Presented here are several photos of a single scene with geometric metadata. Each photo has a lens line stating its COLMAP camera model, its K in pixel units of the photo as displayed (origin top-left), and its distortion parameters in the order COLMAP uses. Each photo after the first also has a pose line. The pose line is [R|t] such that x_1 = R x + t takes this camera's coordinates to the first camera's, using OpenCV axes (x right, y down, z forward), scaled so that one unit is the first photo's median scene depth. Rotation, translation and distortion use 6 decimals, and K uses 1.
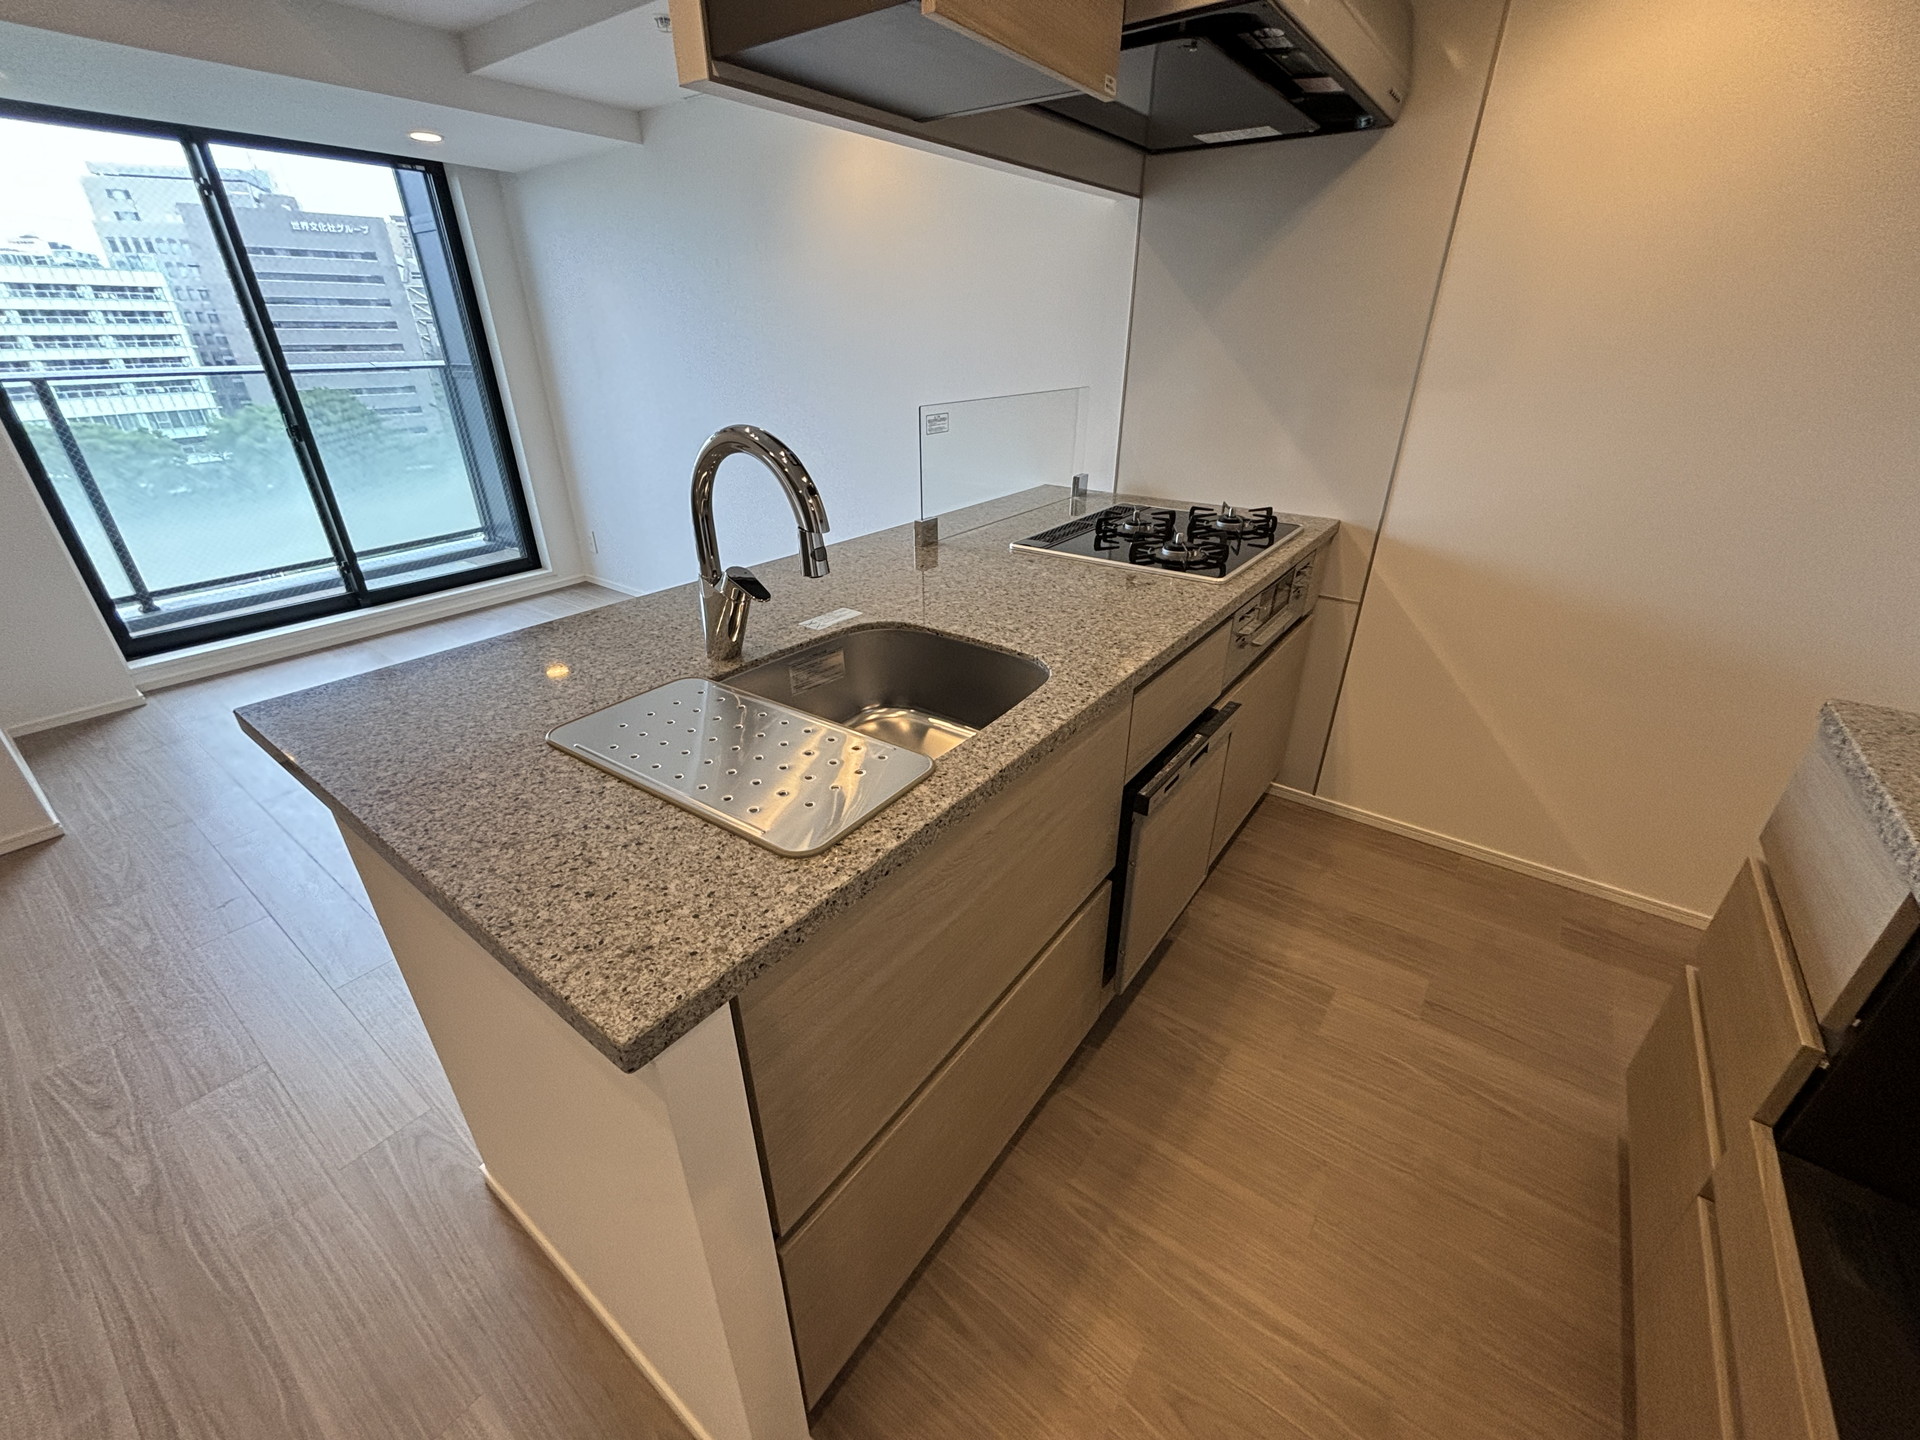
lens RADIAL K [[778.4, 0, 956.3], [0, 778.4, 721.3], [0, 0, 1]] dist [-0.014042, 0.010159]
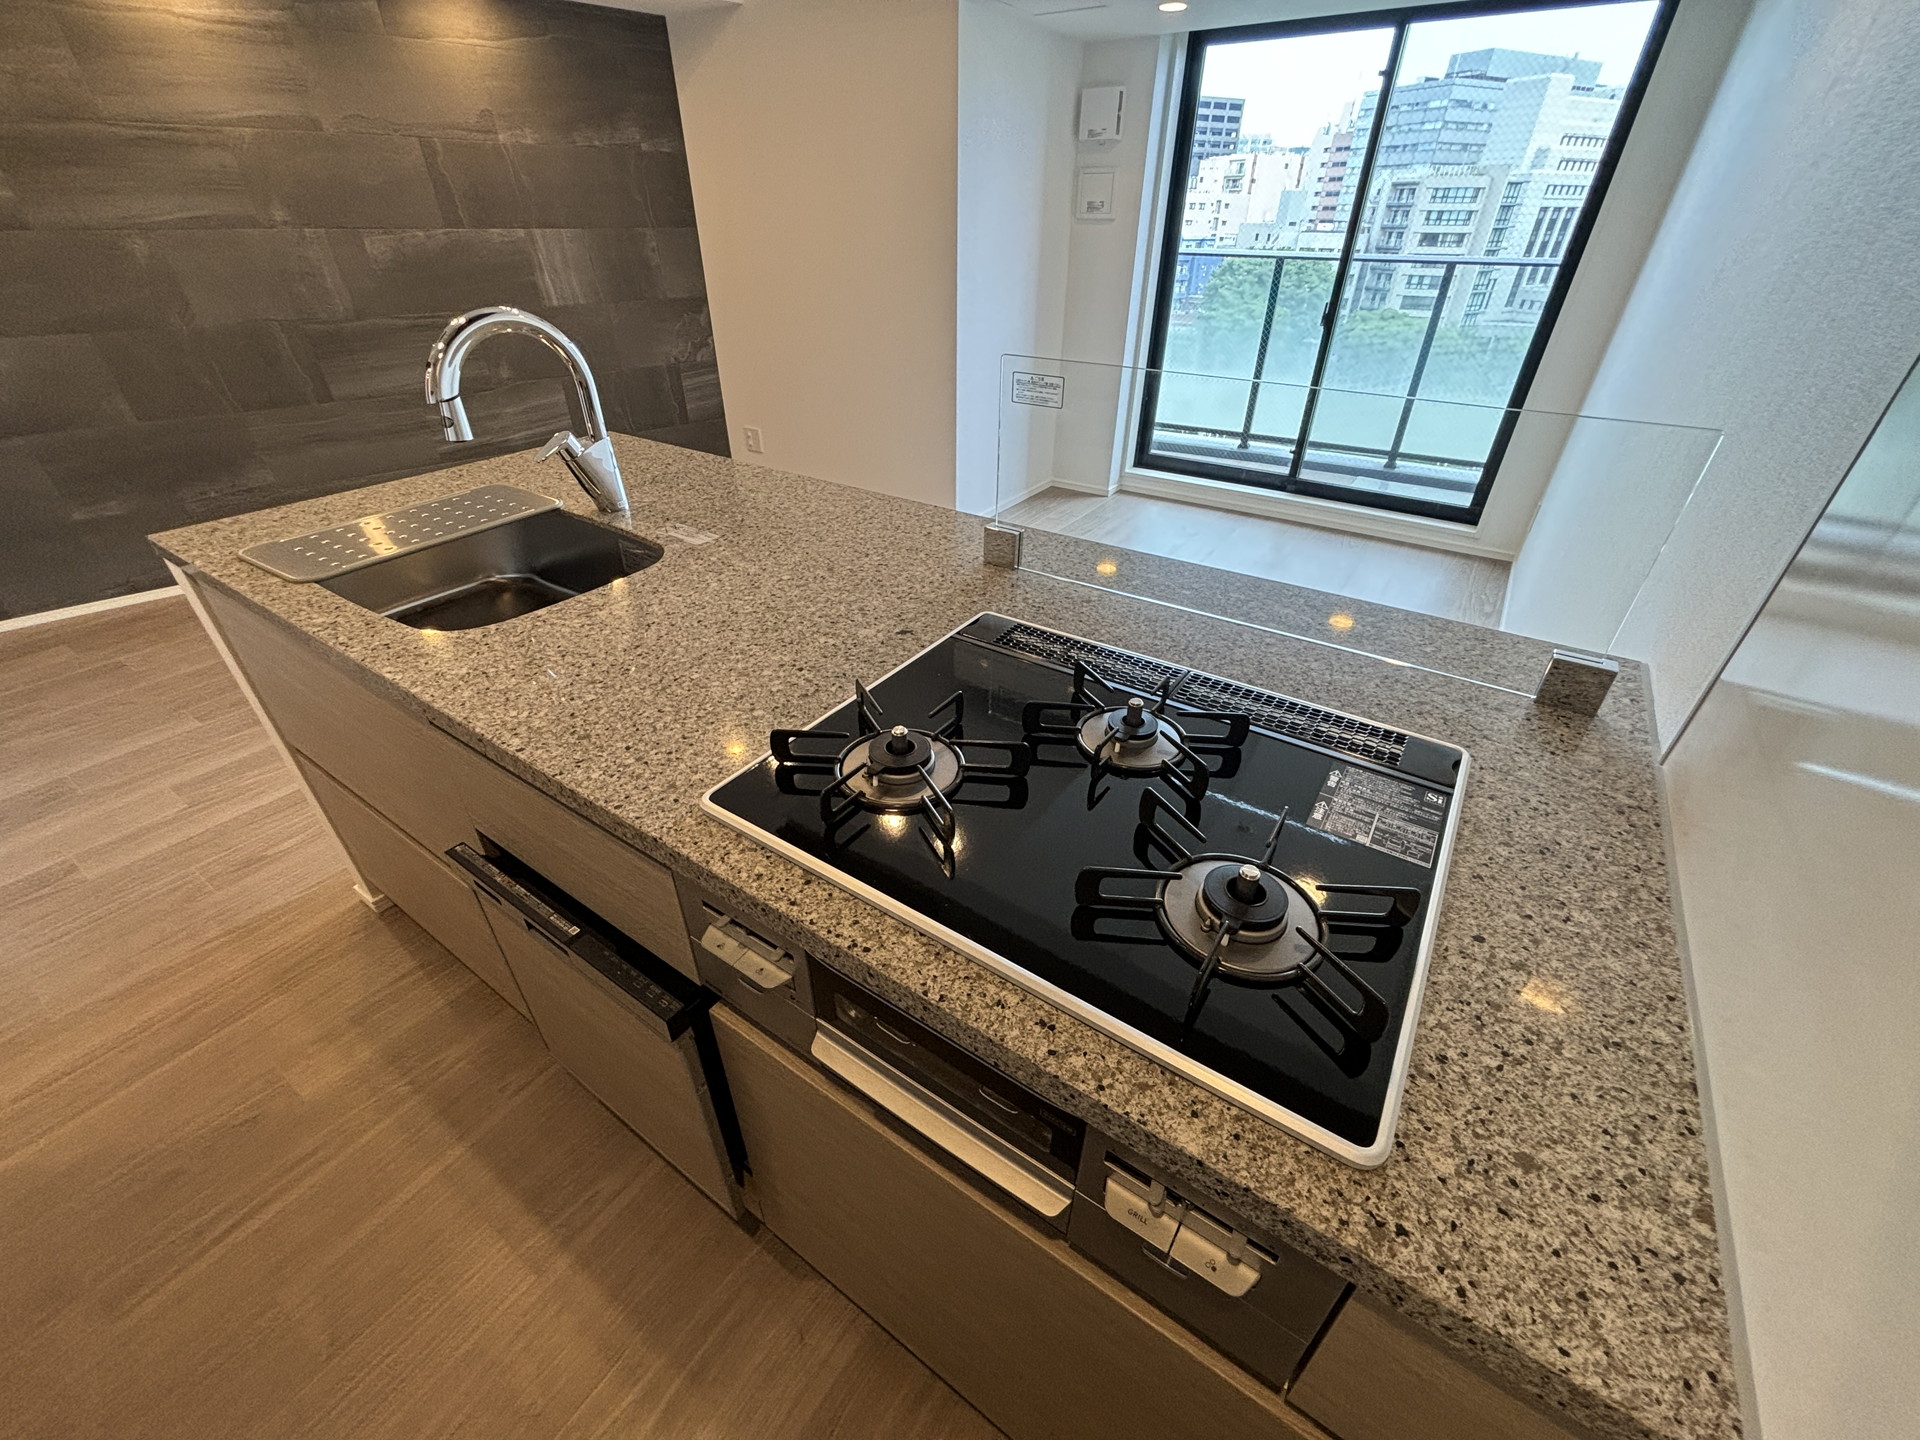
lens RADIAL K [[778.4, 0, 956.3], [0, 778.4, 721.3], [0, 0, 1]] dist [-0.014042, 0.010159]
pose [[0.046177, 0.550124, -0.833805, 0.324207], [-0.456917, 0.753892, 0.472095, -0.231486], [0.888310, 0.359180, 0.286174, 0.449420]]
